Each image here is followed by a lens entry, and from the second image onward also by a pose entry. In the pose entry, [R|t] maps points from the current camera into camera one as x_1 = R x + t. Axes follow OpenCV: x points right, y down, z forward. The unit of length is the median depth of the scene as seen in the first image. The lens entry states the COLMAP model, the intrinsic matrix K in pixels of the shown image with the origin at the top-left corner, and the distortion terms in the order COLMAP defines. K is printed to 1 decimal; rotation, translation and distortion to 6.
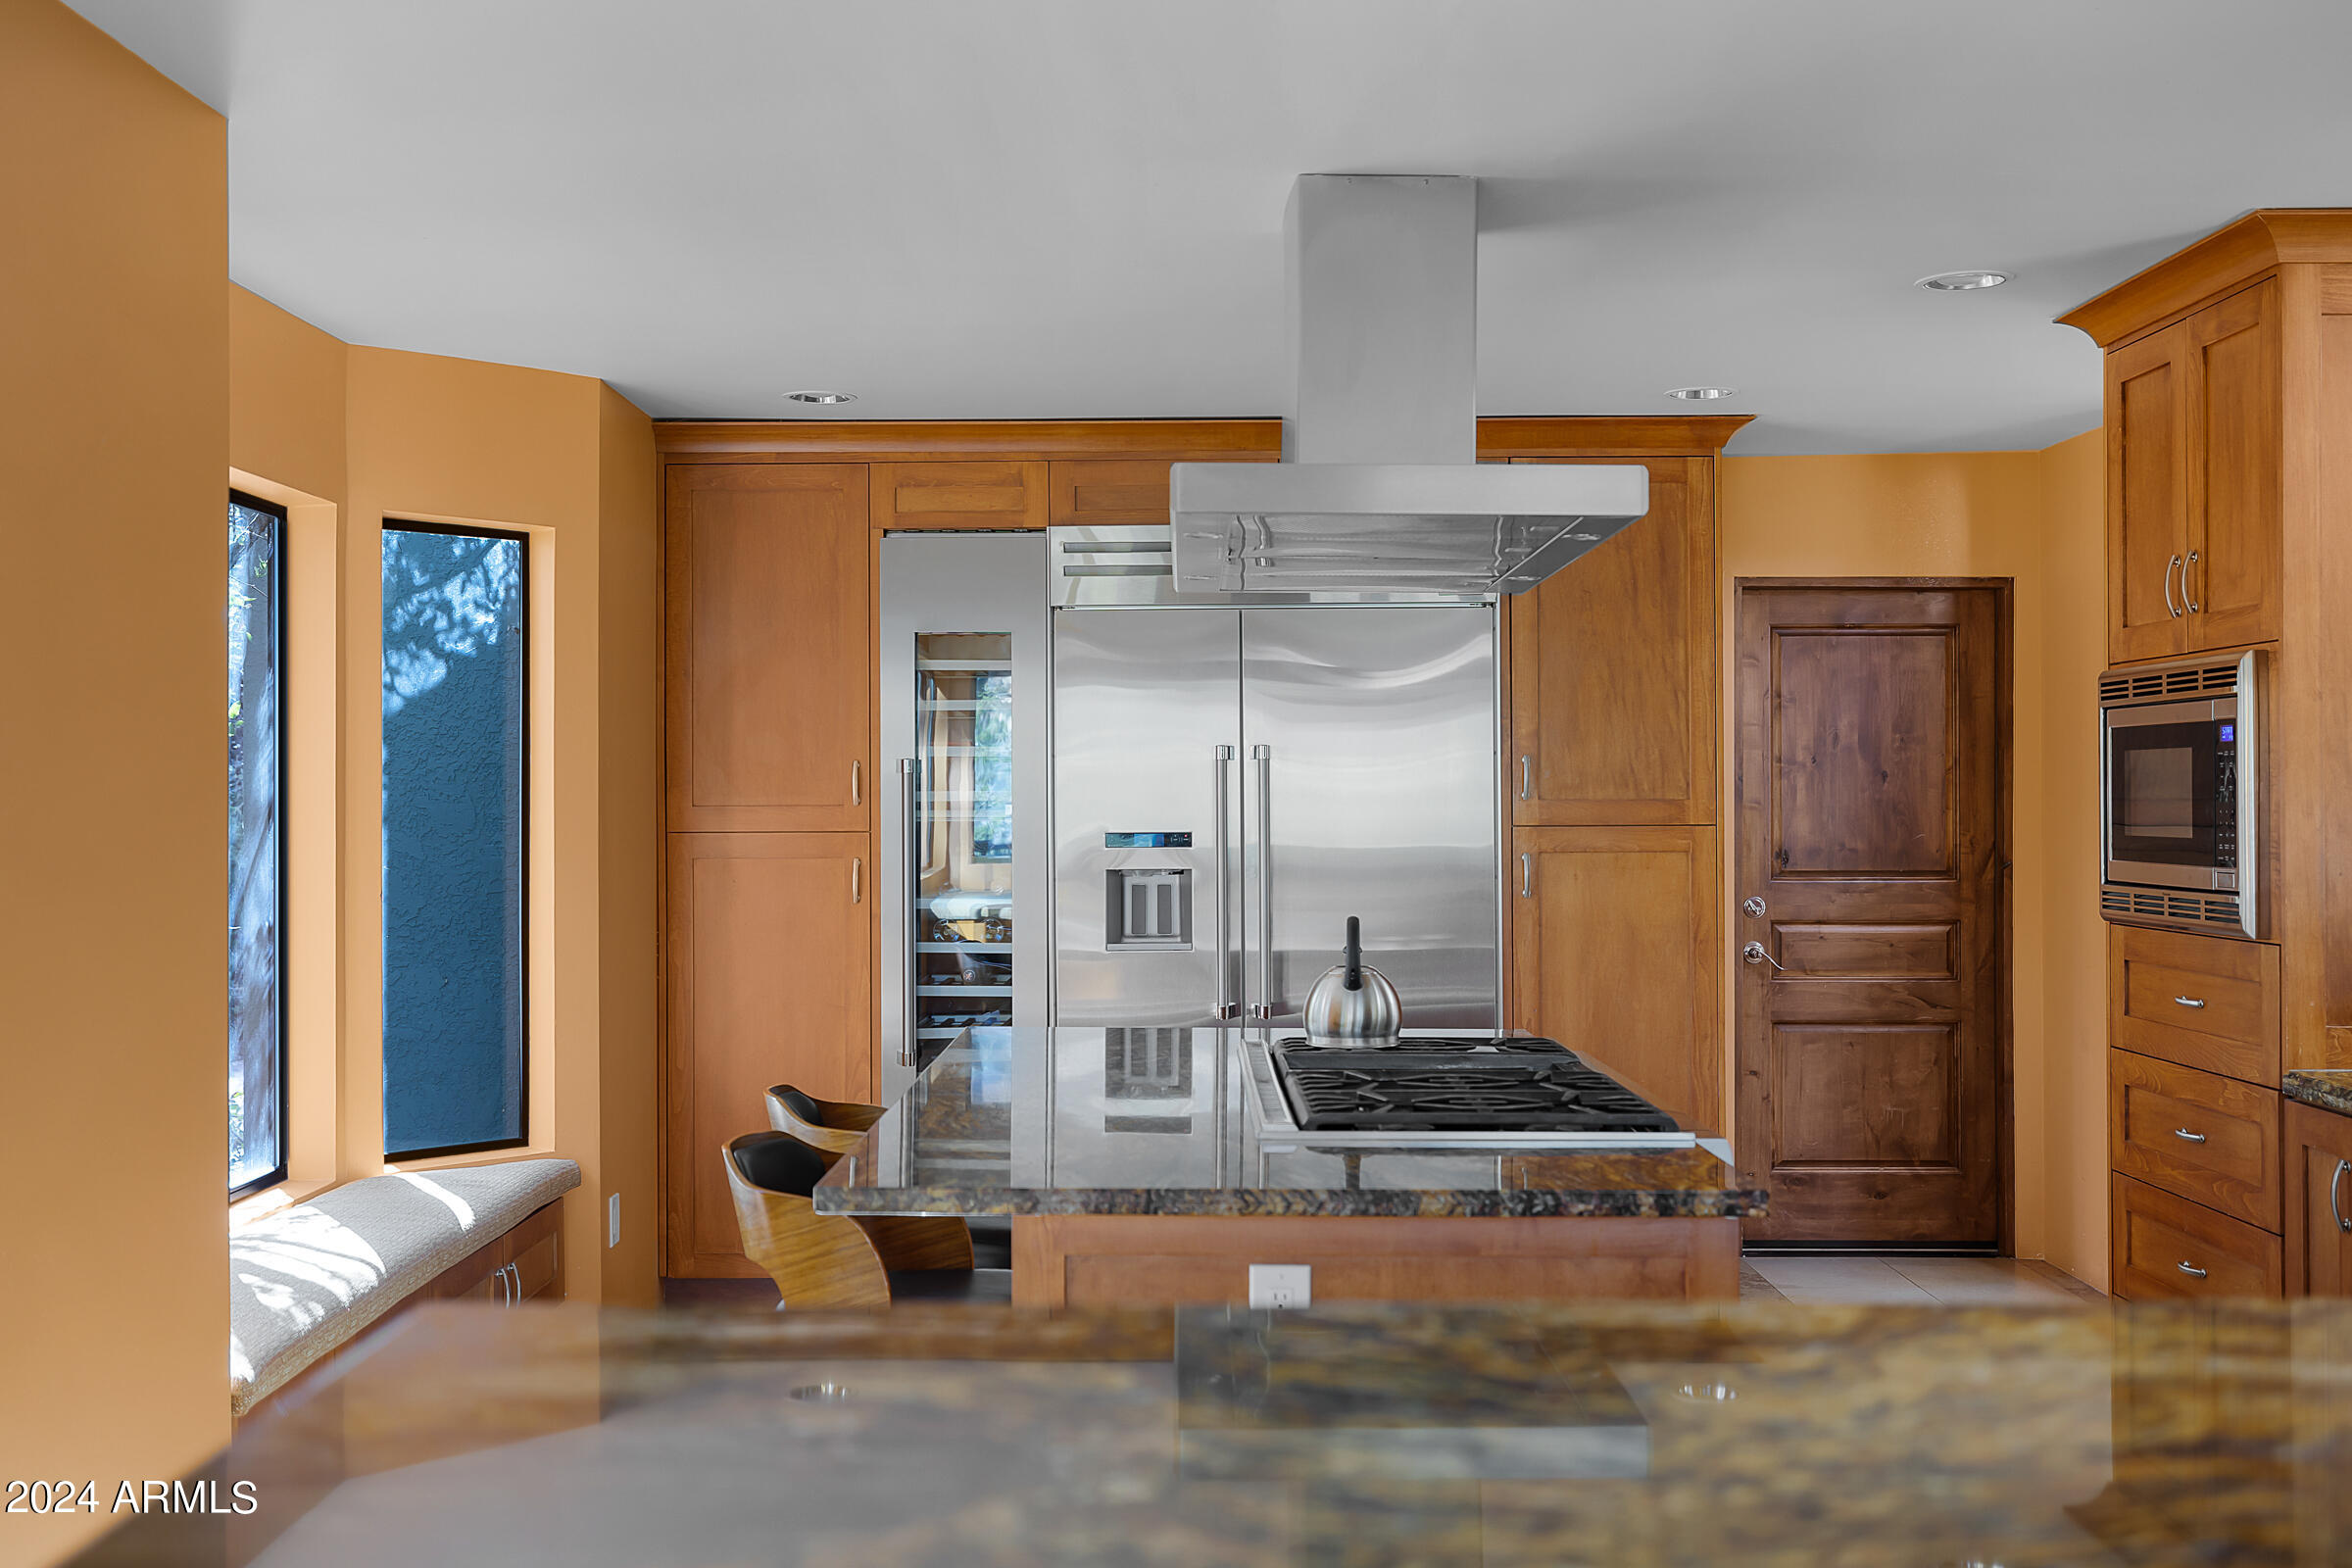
lens RADIAL K [[2345.6, 0, 1173.7], [0, 2345.6, 788.7], [0, 0, 1]] dist [-0.008553, 0.000000]
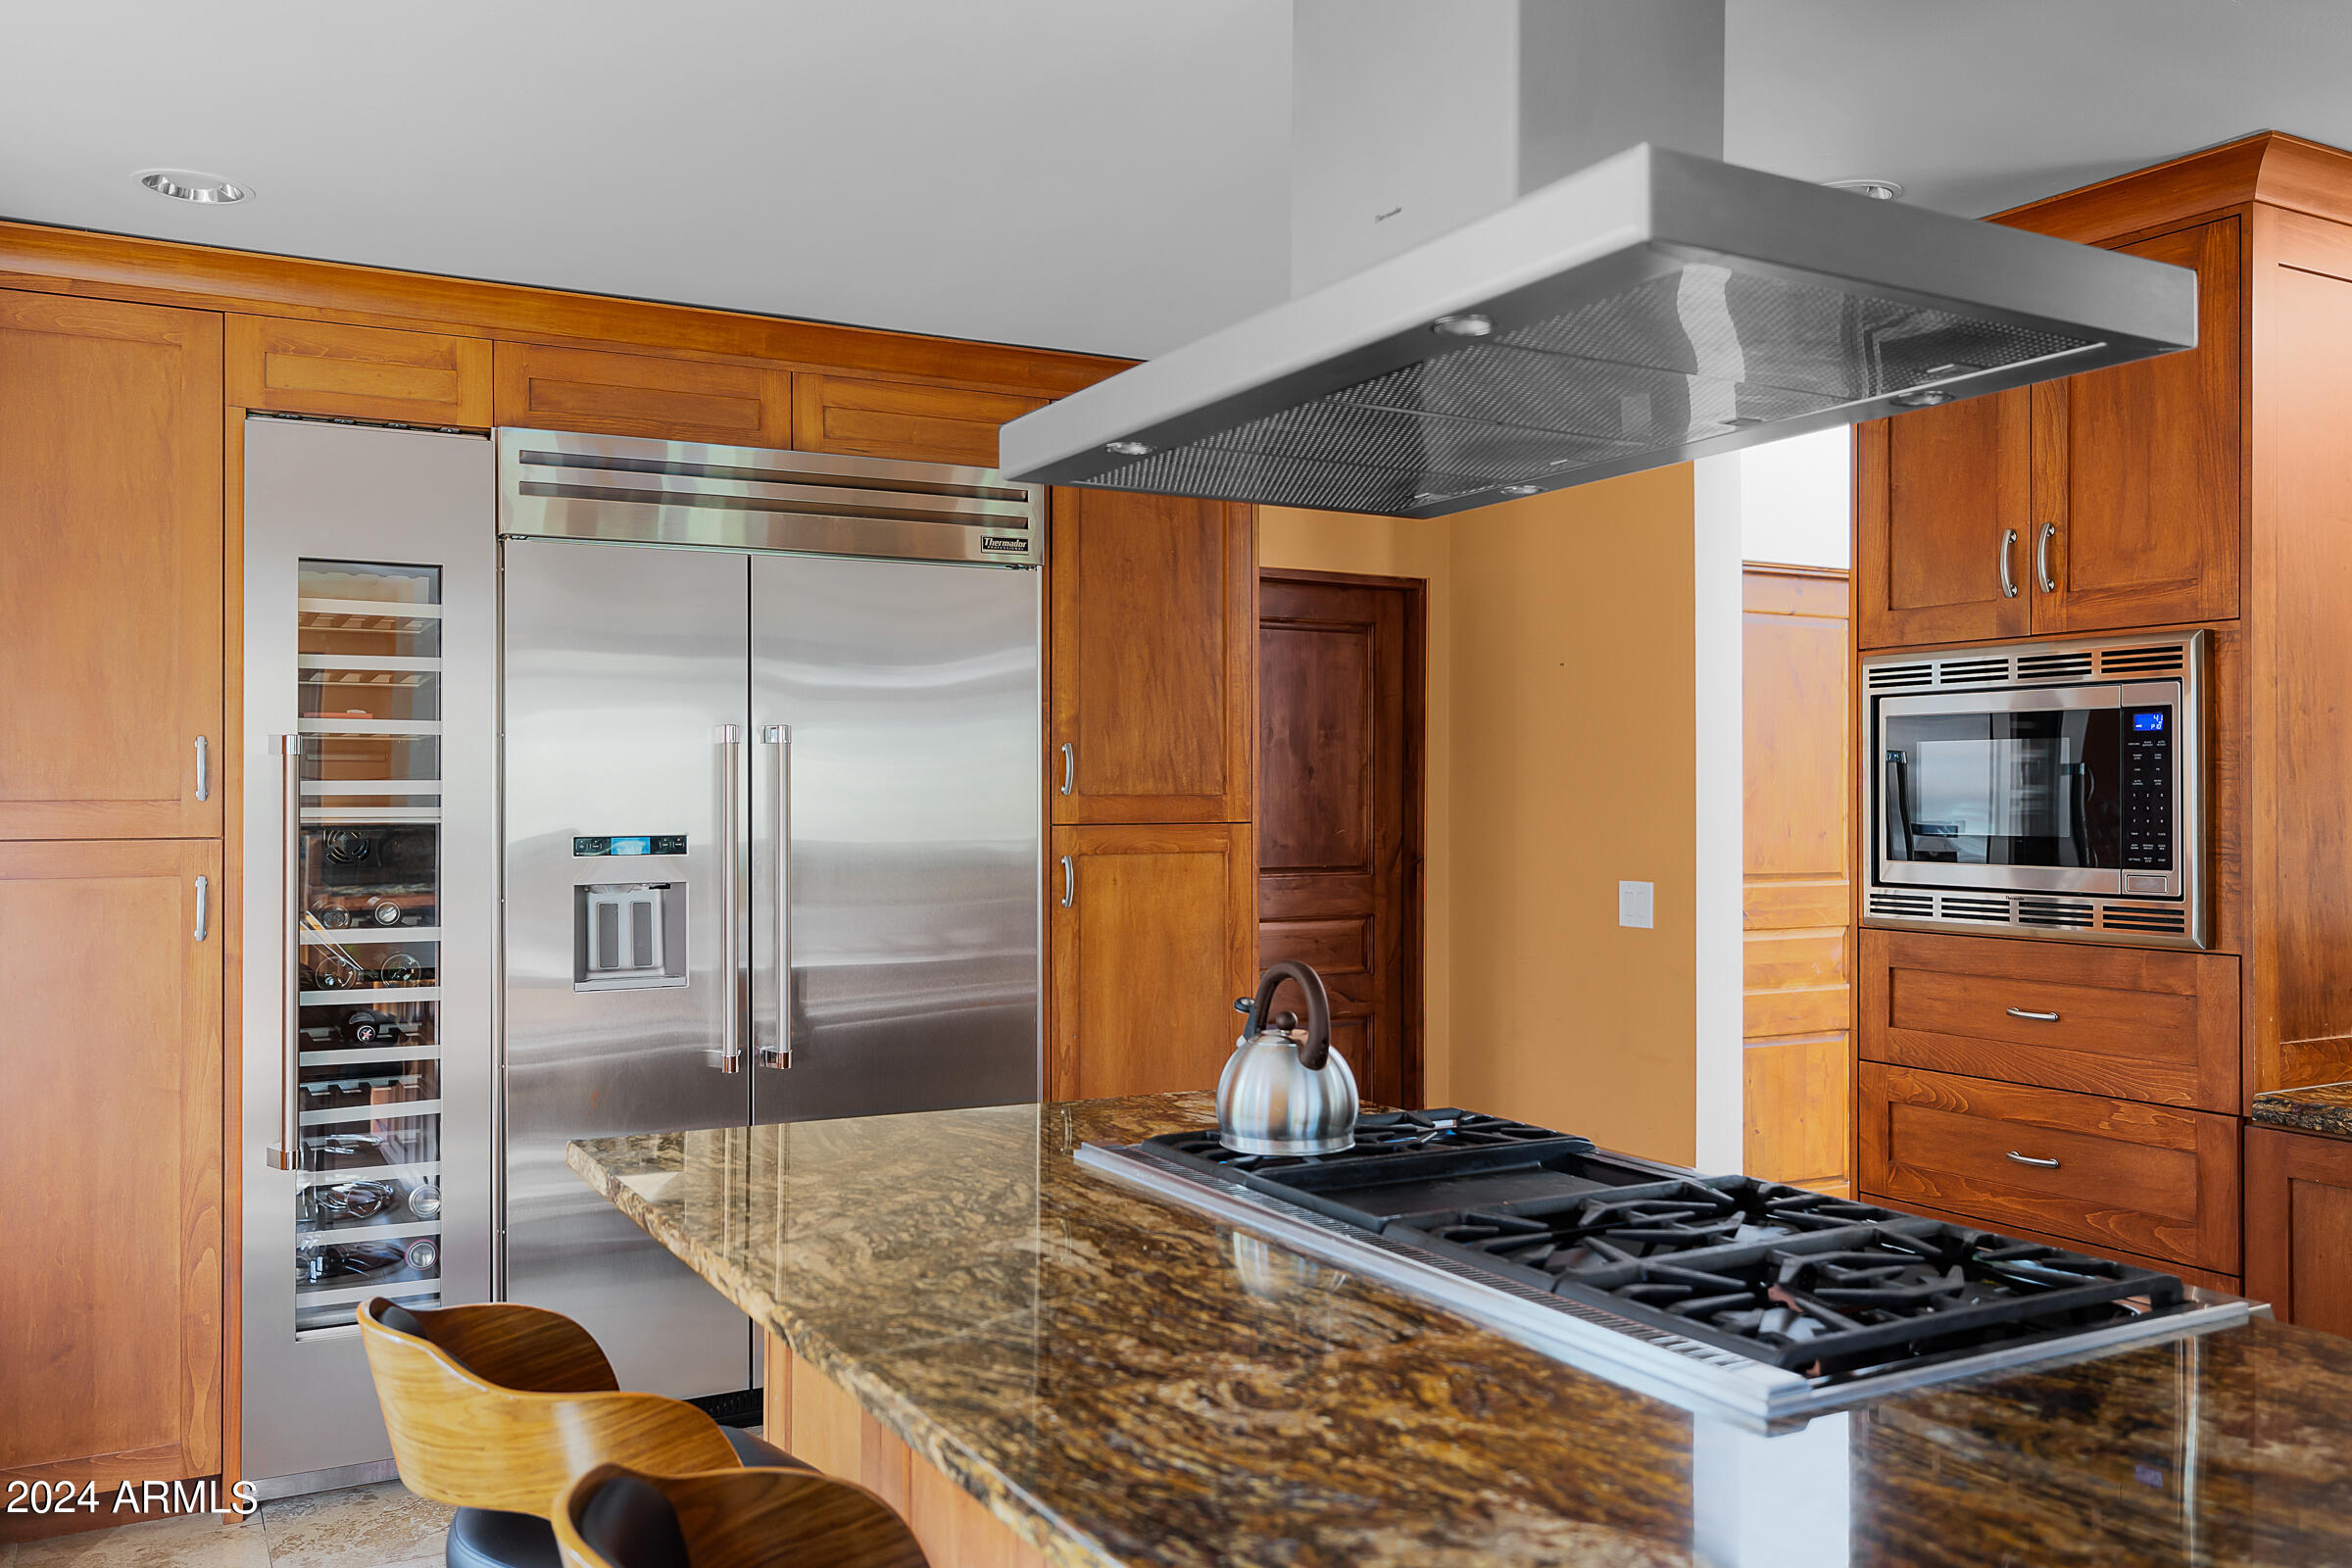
lens RADIAL K [[1871.9, 0, 1179.6], [0, 1871.9, 781.5], [0, 0, 1]] dist [-0.022838, 0.018824]
pose [[0.869292, 0.005644, 0.494267, -0.155962], [-0.003991, 0.999982, -0.004399, 0.002762], [-0.494283, 0.001851, 0.869299, 0.375380]]
